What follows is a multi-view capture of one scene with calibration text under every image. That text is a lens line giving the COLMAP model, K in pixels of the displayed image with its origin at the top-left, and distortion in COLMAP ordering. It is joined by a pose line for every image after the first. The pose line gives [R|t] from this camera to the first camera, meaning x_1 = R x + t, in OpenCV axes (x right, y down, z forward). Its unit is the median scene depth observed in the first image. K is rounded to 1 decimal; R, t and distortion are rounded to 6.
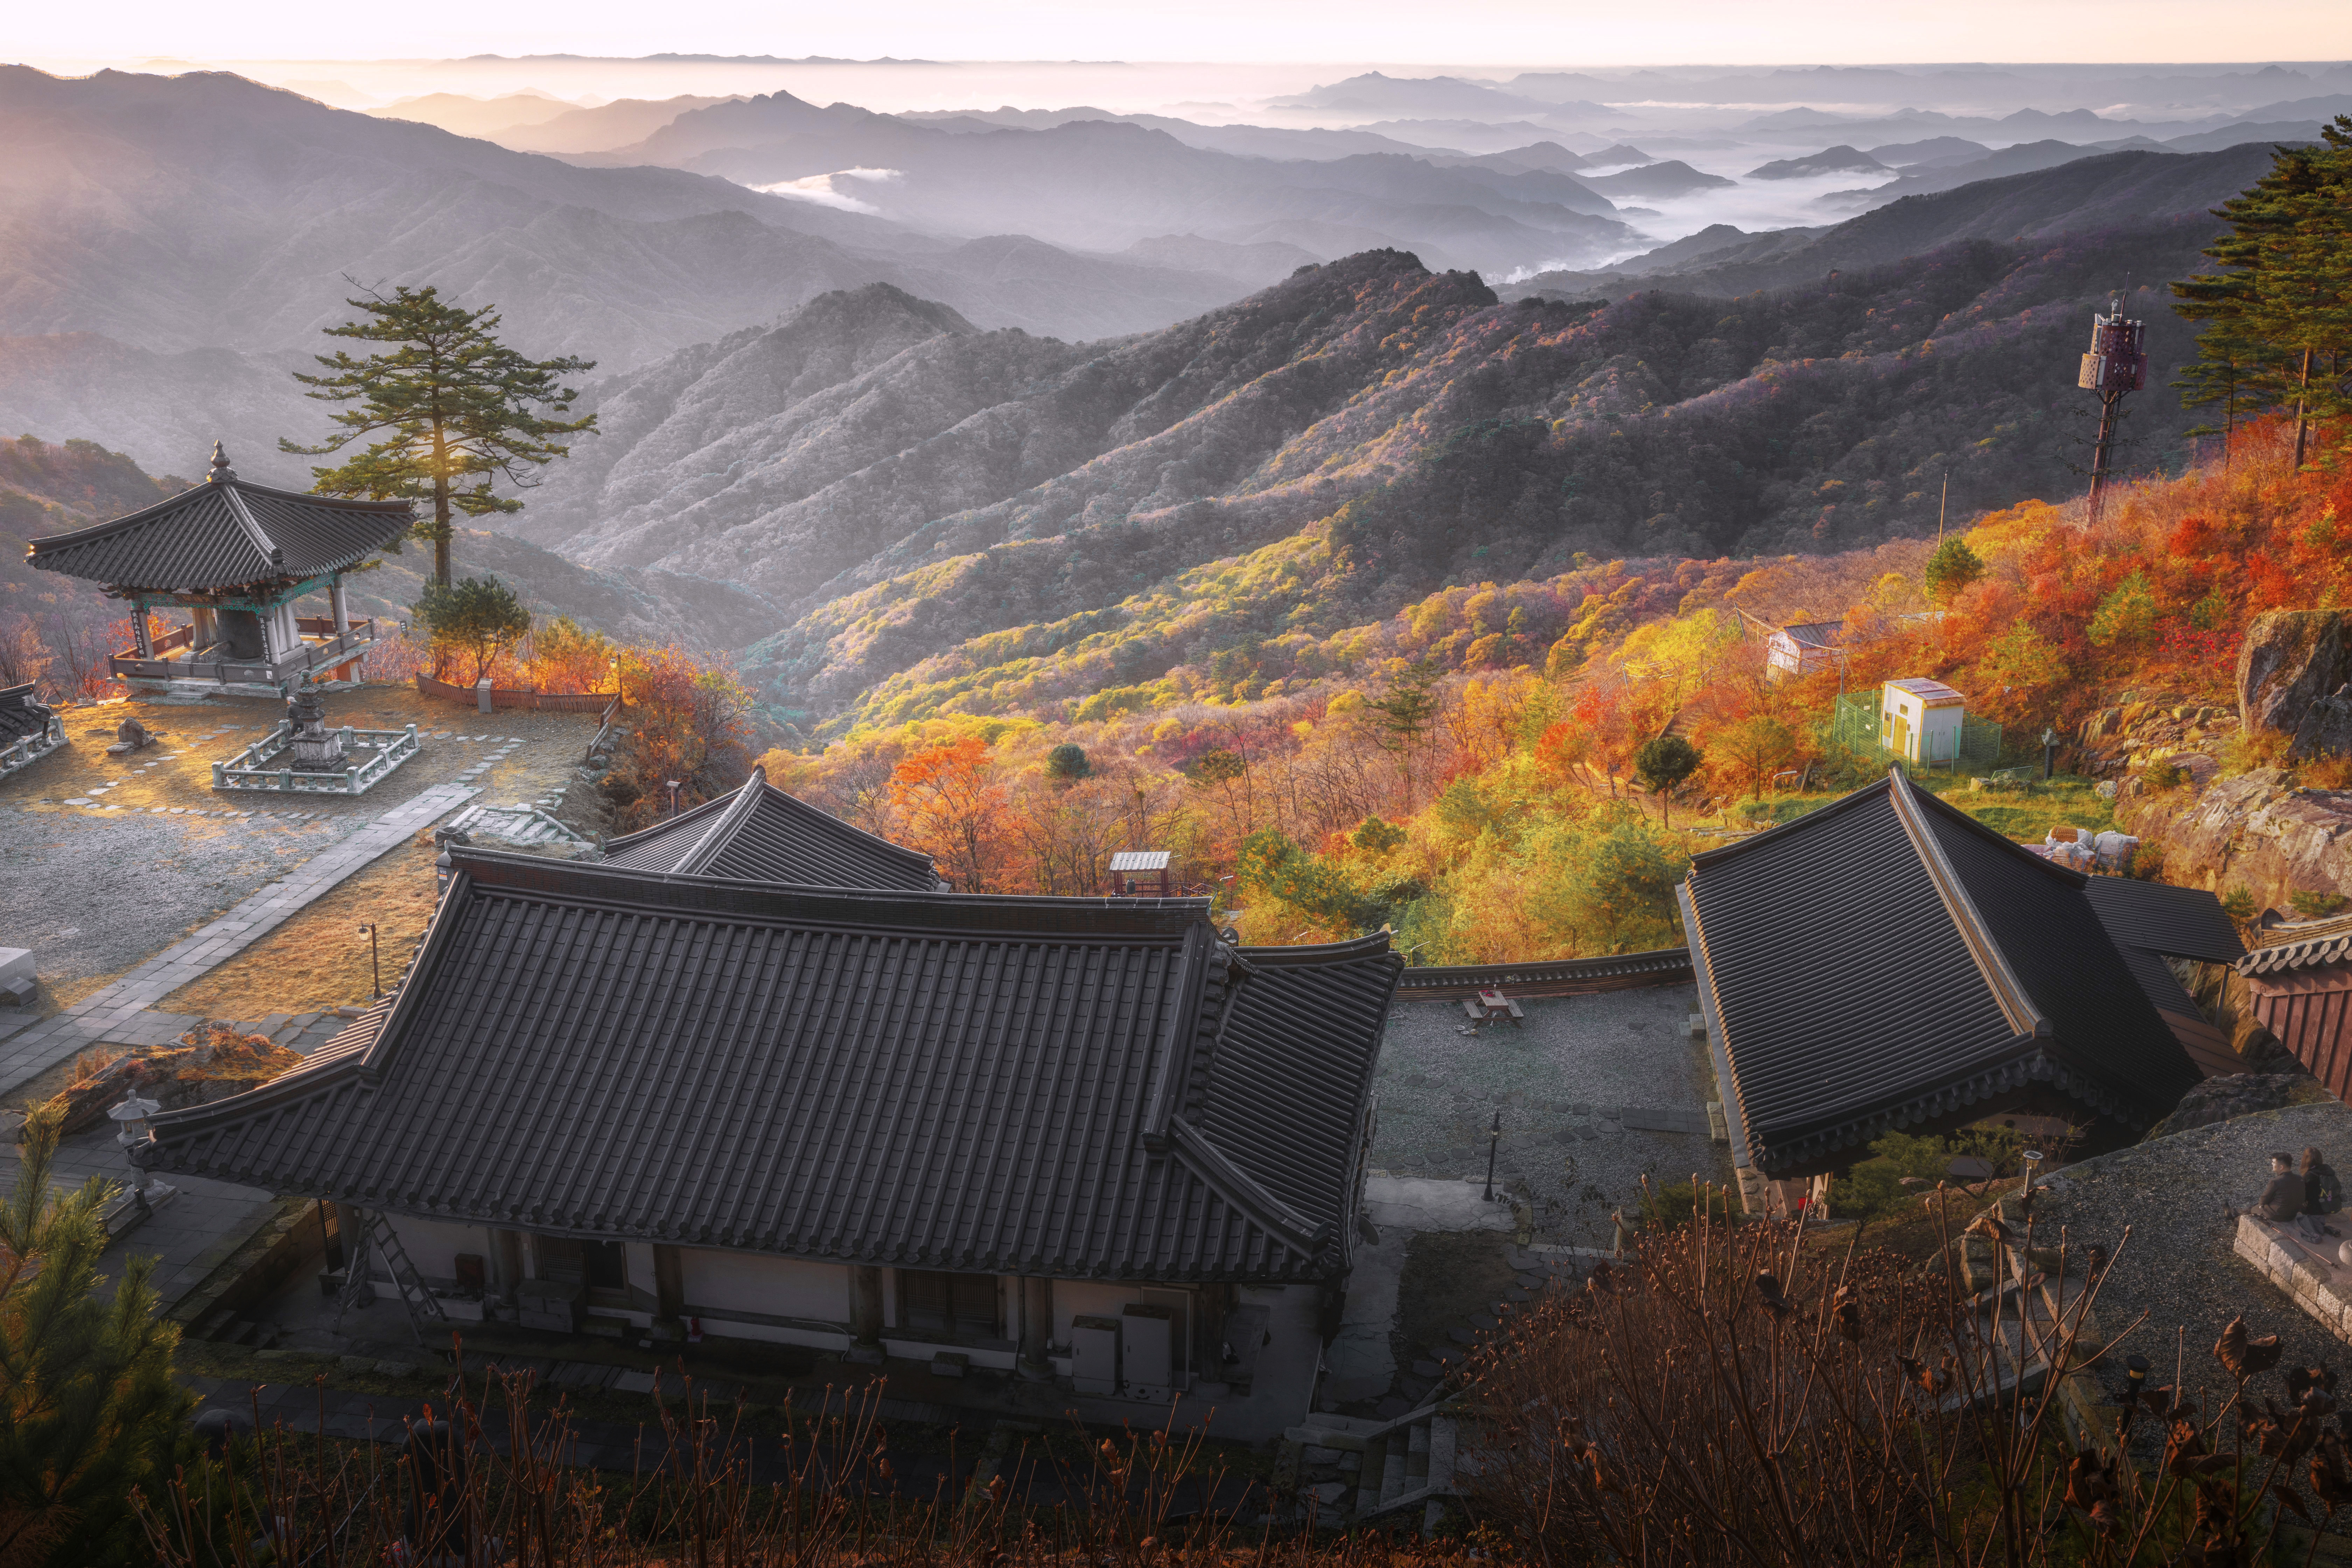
lens RADIAL K [[2164.8, 0, 1187.4], [0, 2164.8, 753.9], [0, 0, 1]] dist [-0.051818, 0.010940]
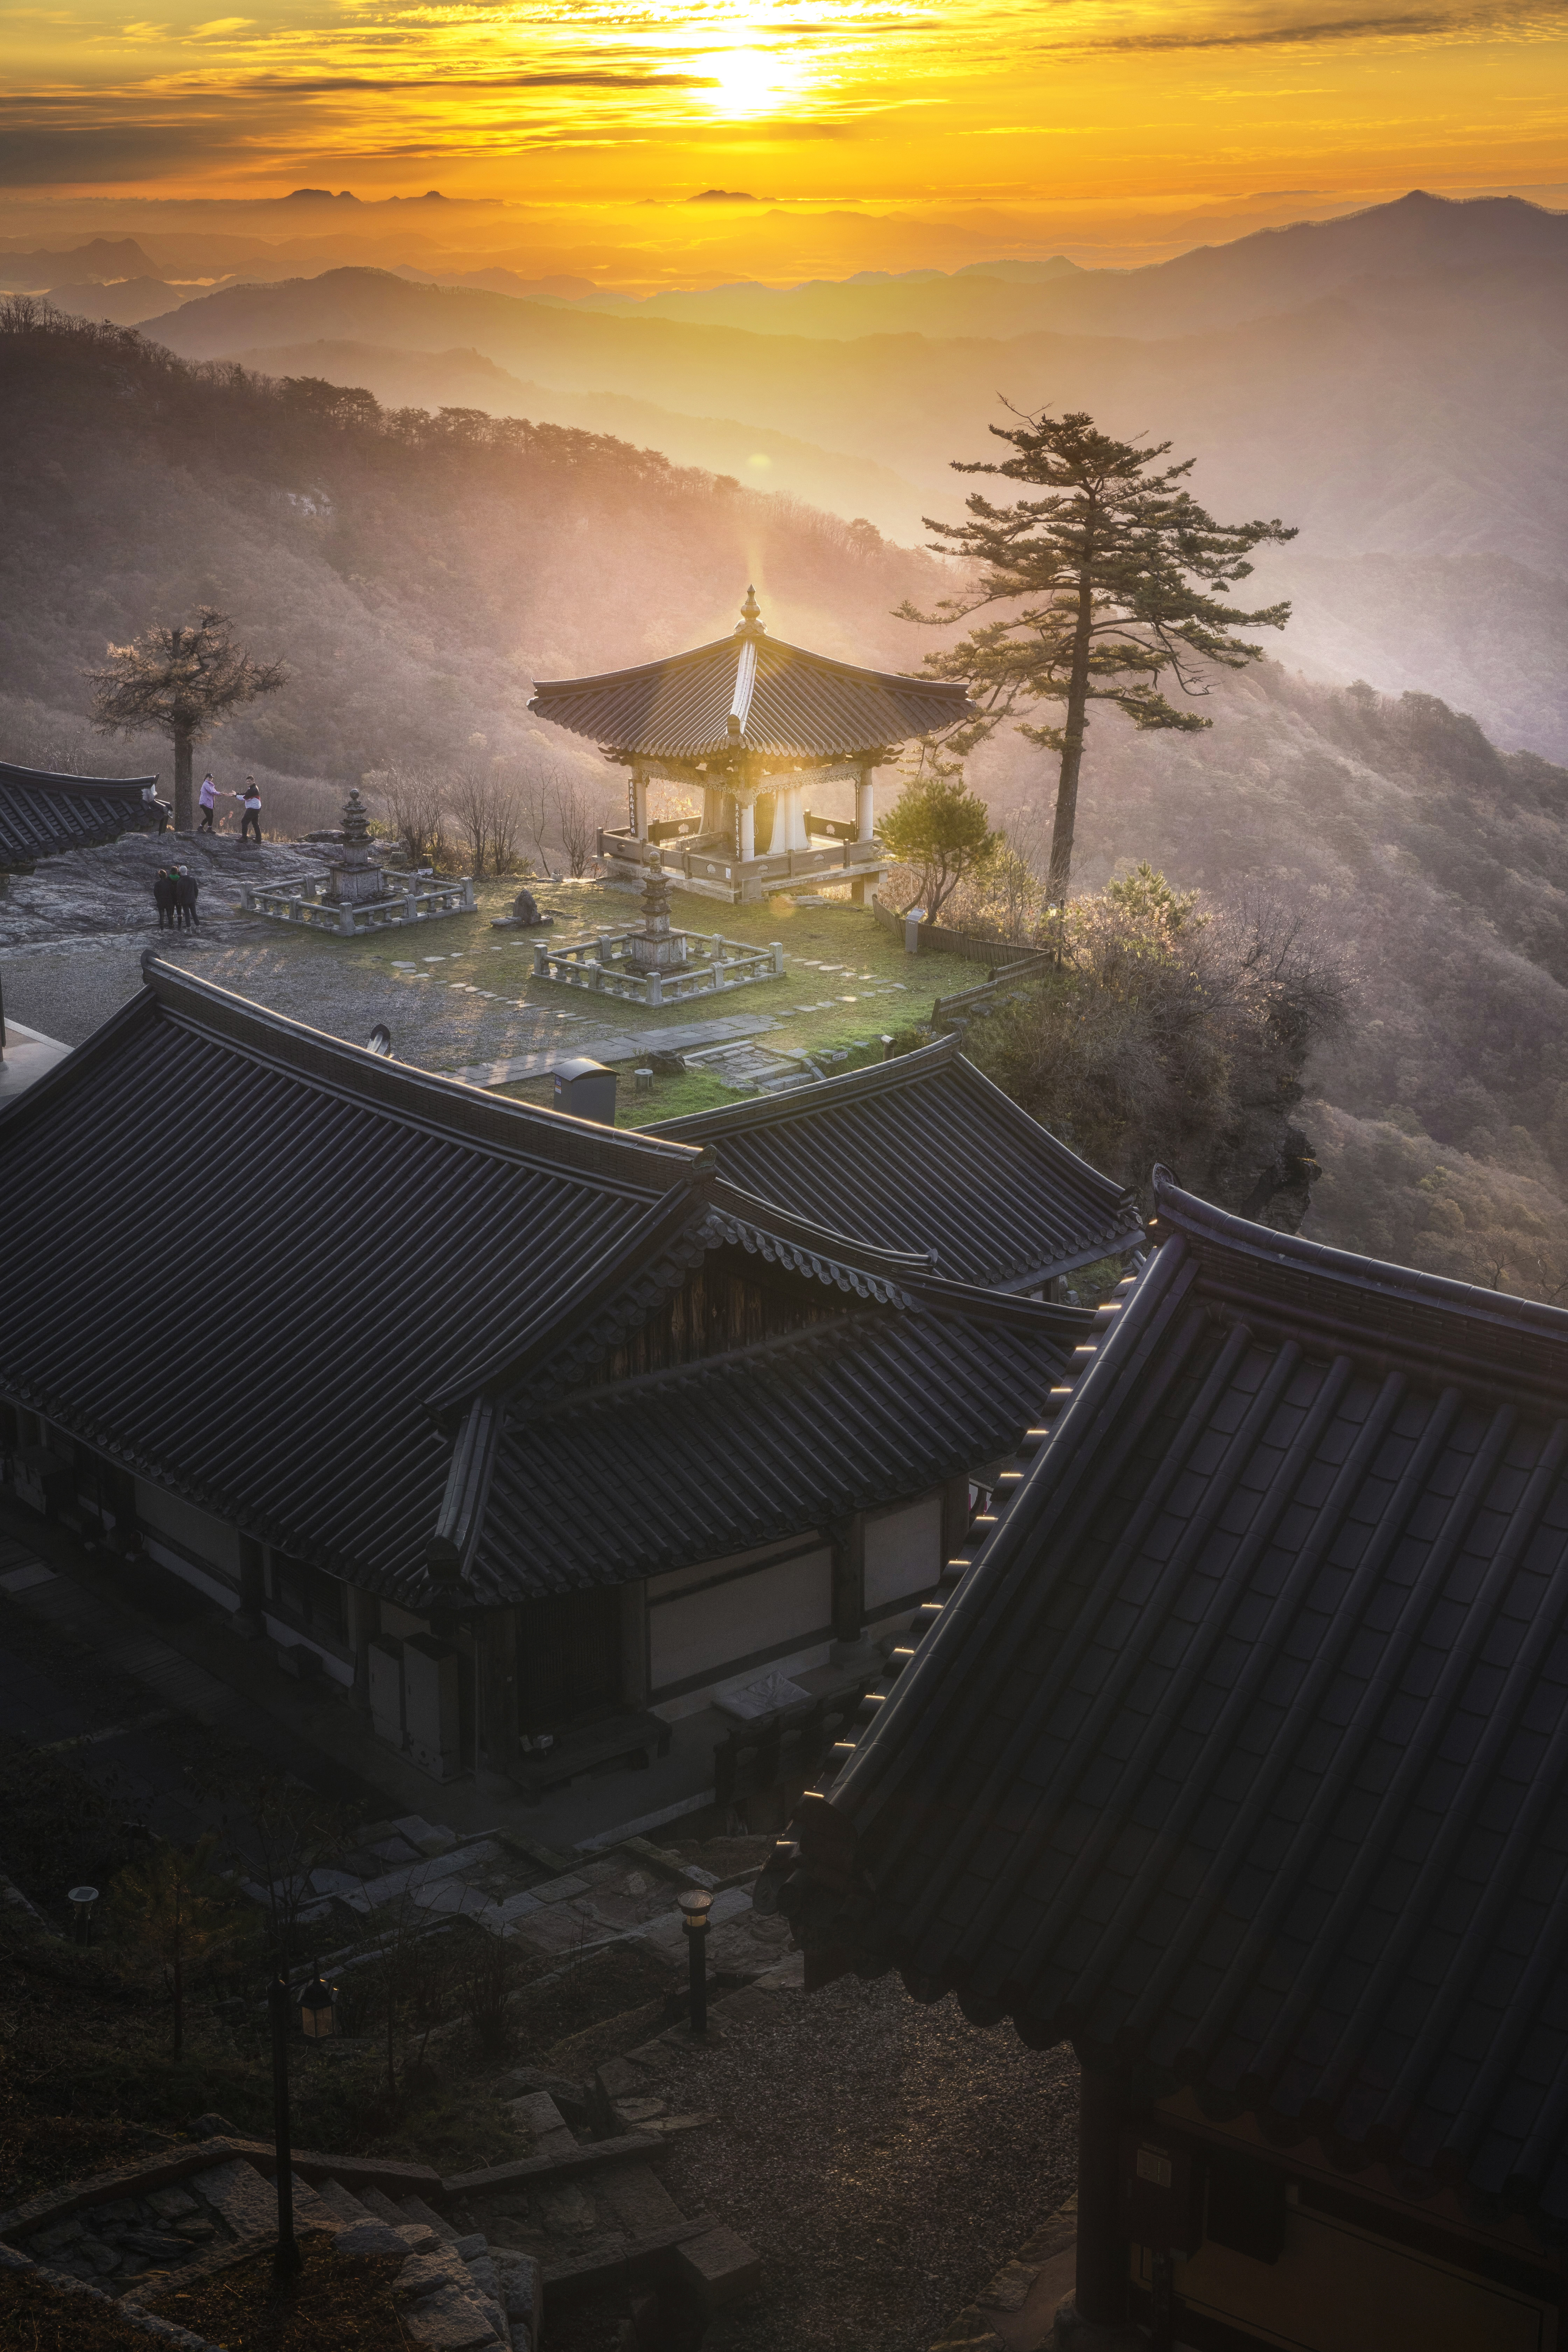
lens RADIAL K [[3175.4, 0, 784.0], [0, 3175.4, 1176.0], [0, 0, 1]] dist [0.095438, 0.097999]
pose [[0.737136, 0.180889, -0.651084, 0.340128], [-0.191907, 0.979873, 0.054965, 0.004549], [0.647922, 0.084430, 0.757013, 0.096245]]
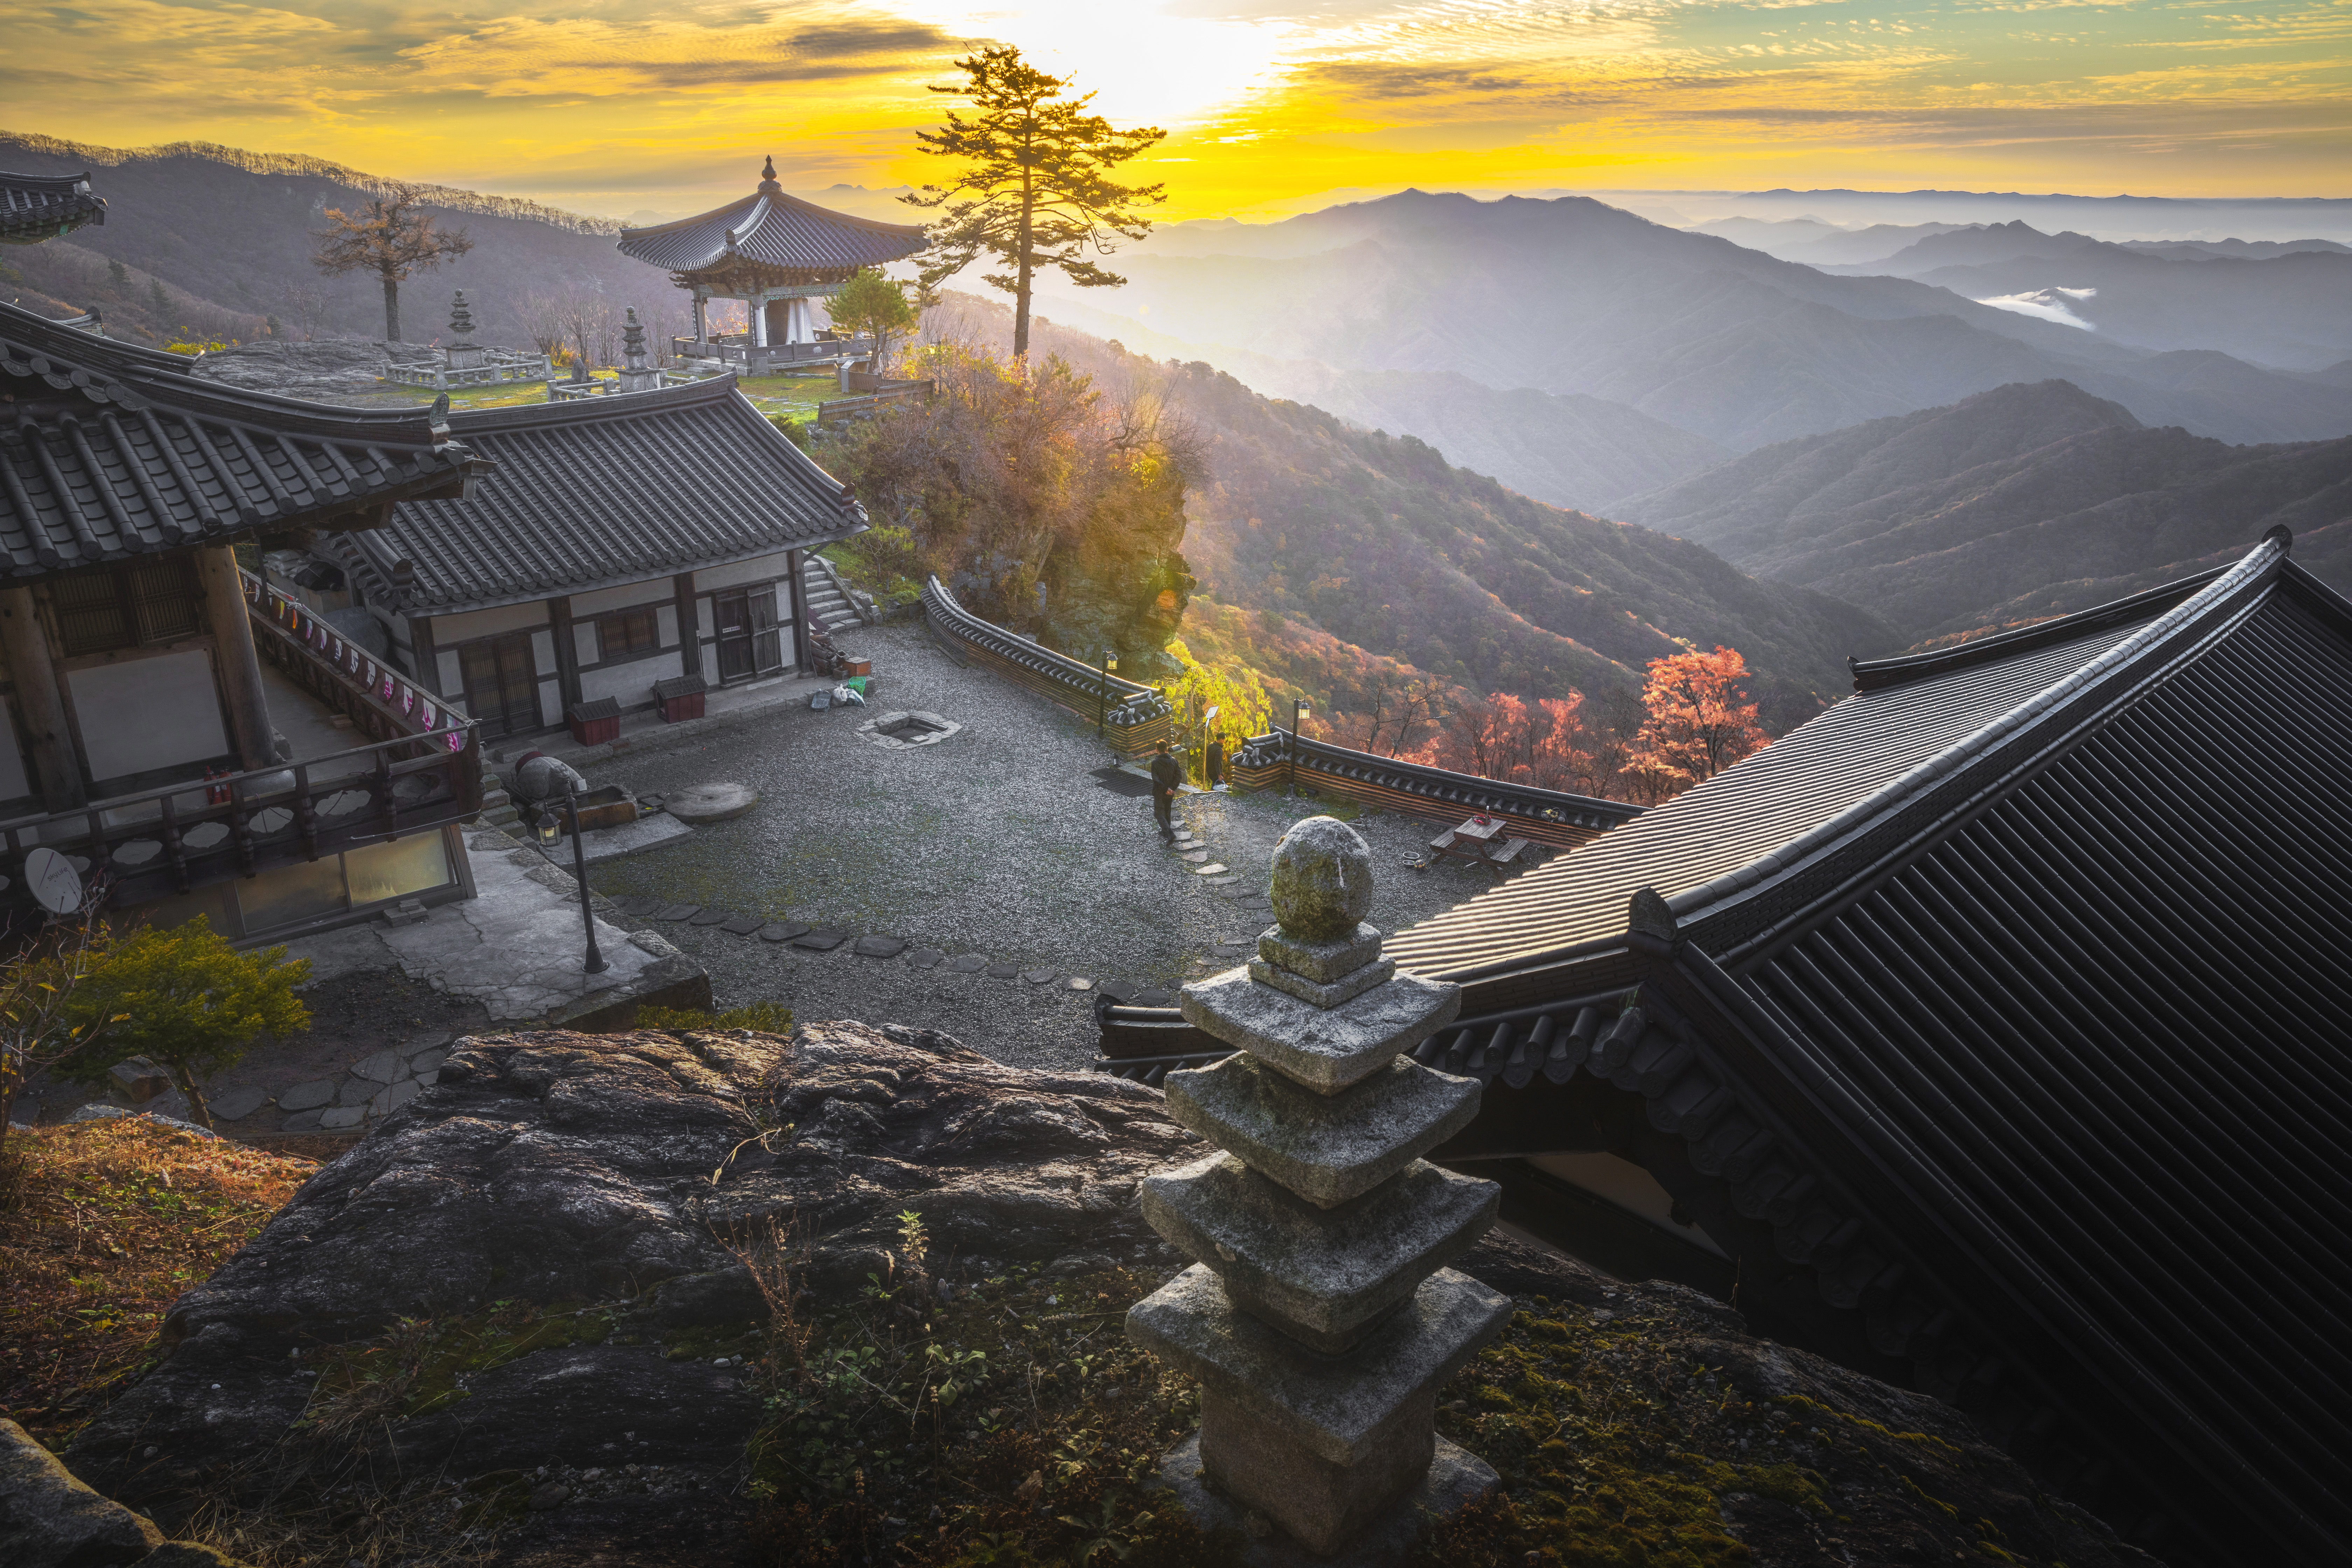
lens RADIAL K [[1535.3, 0, 1186.1], [0, 1535.3, 808.7], [0, 0, 1]] dist [-0.093959, 0.038785]
pose [[0.754902, 0.215315, -0.619486, 0.254516], [-0.189235, 0.975908, 0.108597, 0.057335], [0.627944, 0.035248, 0.777460, 0.464062]]
